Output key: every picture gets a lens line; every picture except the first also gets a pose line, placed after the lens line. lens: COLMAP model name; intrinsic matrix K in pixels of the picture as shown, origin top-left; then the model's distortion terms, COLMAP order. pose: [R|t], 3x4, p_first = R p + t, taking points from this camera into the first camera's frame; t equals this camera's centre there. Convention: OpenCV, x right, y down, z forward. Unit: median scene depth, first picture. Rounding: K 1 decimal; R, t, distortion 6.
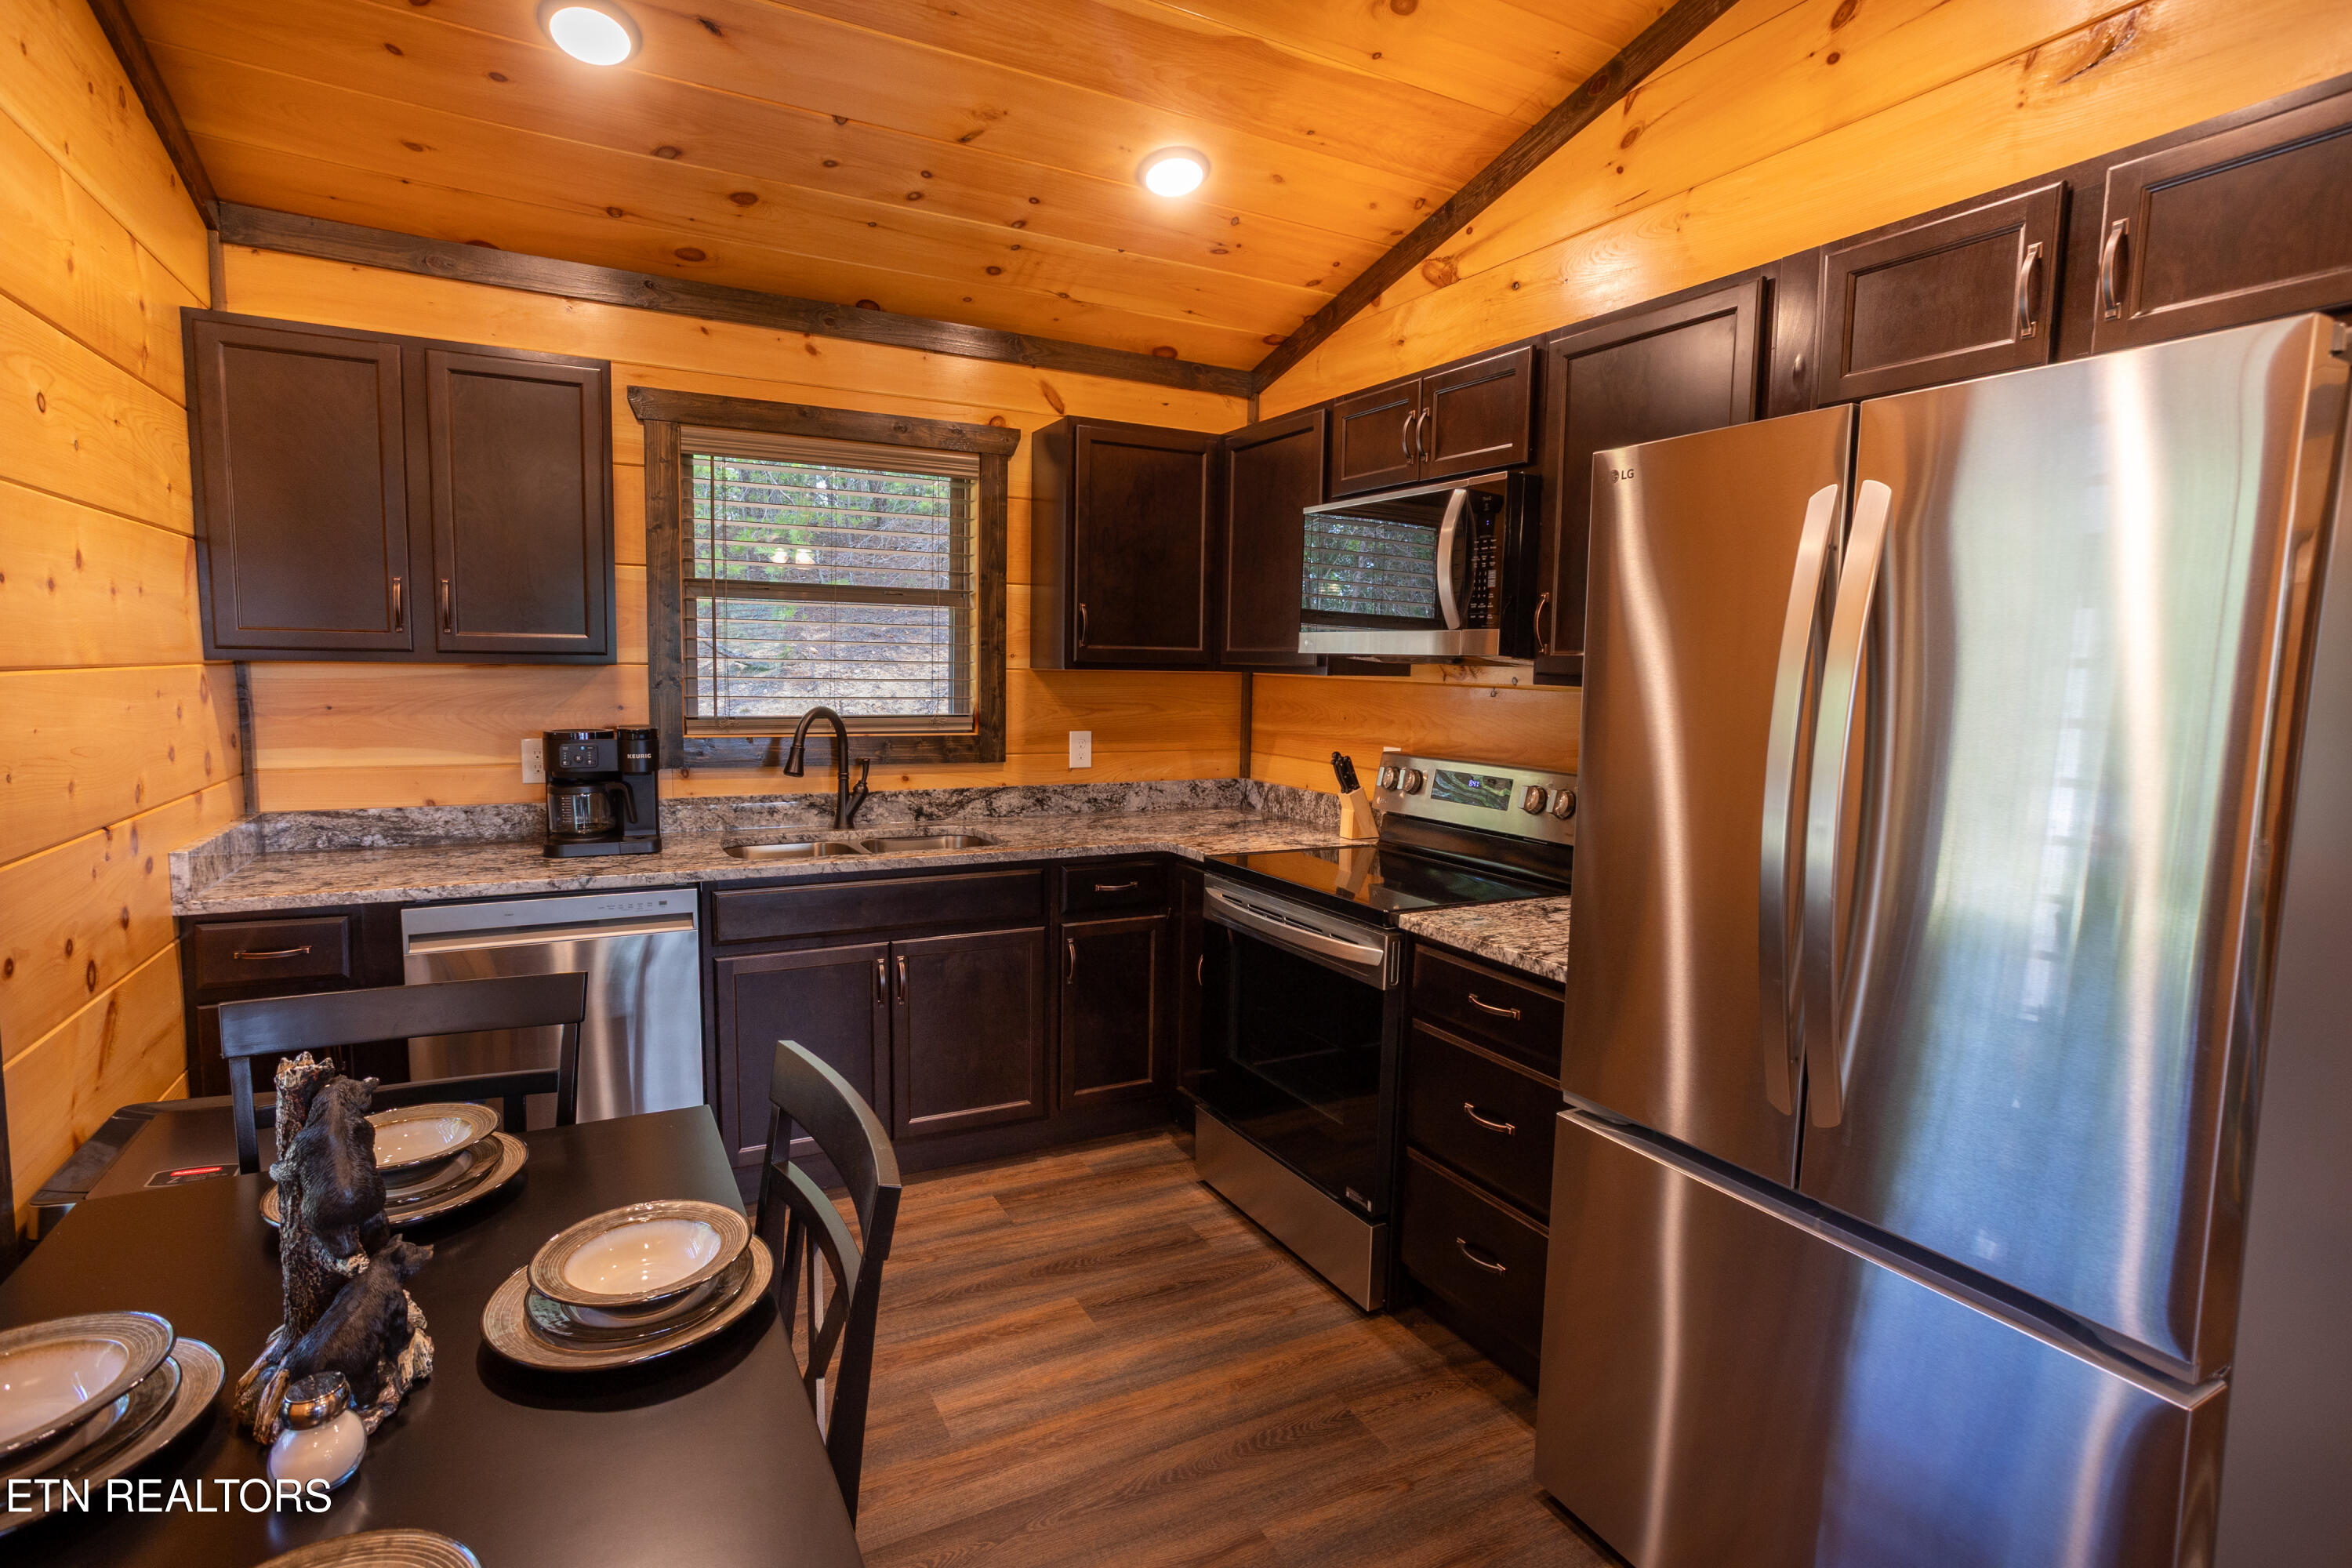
lens RADIAL K [[1143.1, 0, 1180.8], [0, 1143.1, 780.7], [0, 0, 1]] dist [-0.033173, 0.024041]
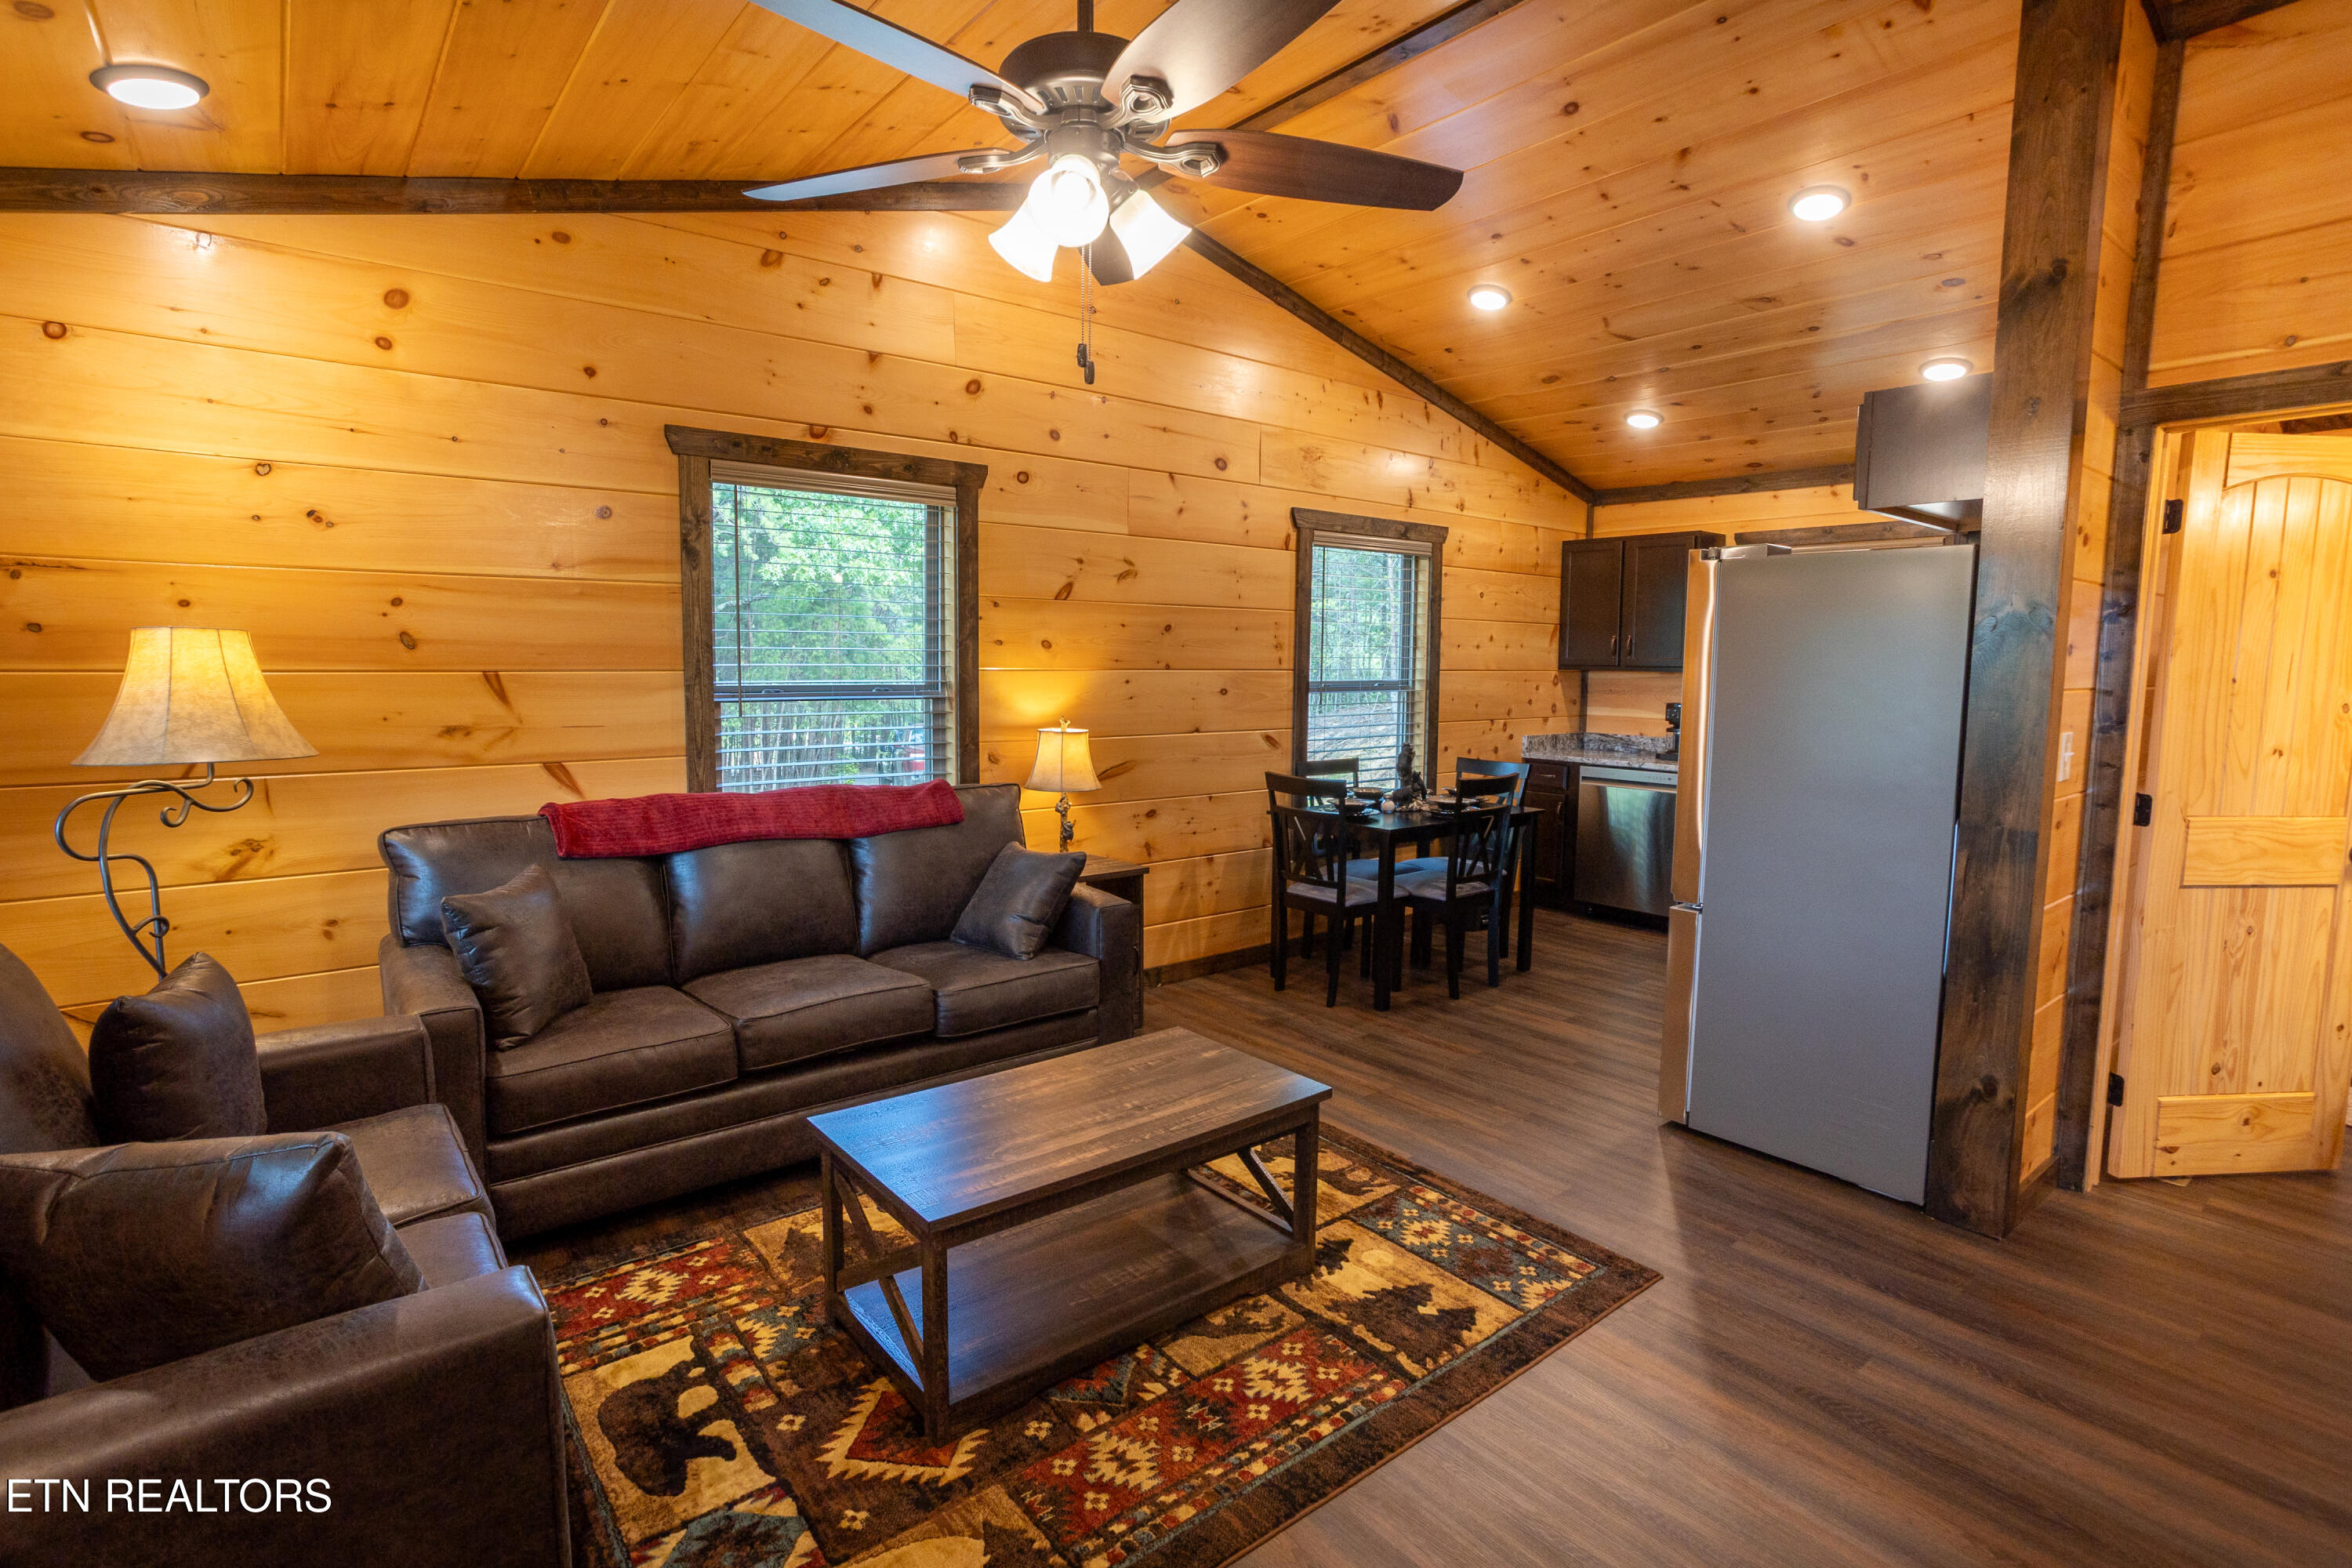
lens RADIAL K [[1143.1, 0, 1164.9], [0, 1143.1, 778.3], [0, 0, 1]] dist [-0.033173, 0.024041]
pose [[0.174856, 0.084832, -0.980933, 1.633757], [-0.104883, 0.992218, 0.067112, 0.064986], [0.978992, 0.091148, 0.182392, -0.386205]]
